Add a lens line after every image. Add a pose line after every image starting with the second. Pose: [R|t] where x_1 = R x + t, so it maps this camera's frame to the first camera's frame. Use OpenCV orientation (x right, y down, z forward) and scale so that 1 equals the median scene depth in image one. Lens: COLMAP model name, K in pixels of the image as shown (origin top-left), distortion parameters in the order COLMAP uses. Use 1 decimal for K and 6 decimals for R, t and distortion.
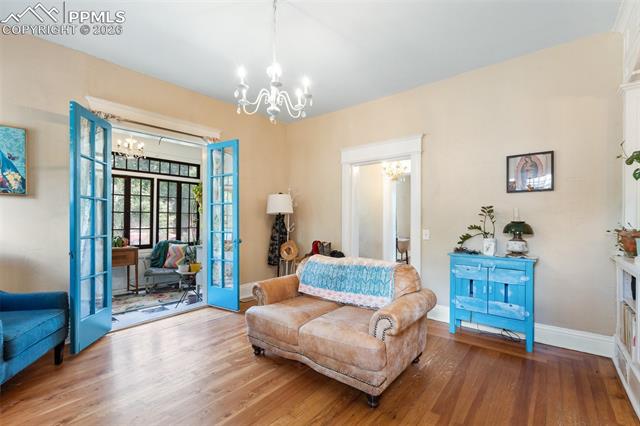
lens RADIAL K [[287.6, 0, 320.0], [0, 287.6, 213.0], [0, 0, 1]] dist [0.001103, 0.000088]
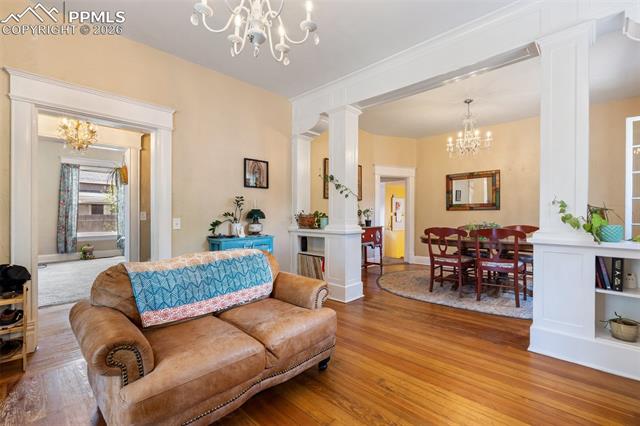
lens RADIAL K [[282.6, 0, 320.0], [0, 282.6, 213.0], [0, 0, 1]] dist [0.000030, 0.000028]
pose [[0.078446, -0.002069, 0.996916, -0.601627], [-0.020169, 0.999790, 0.003662, 0.036307], [-0.996714, -0.020394, 0.078388, 0.610236]]
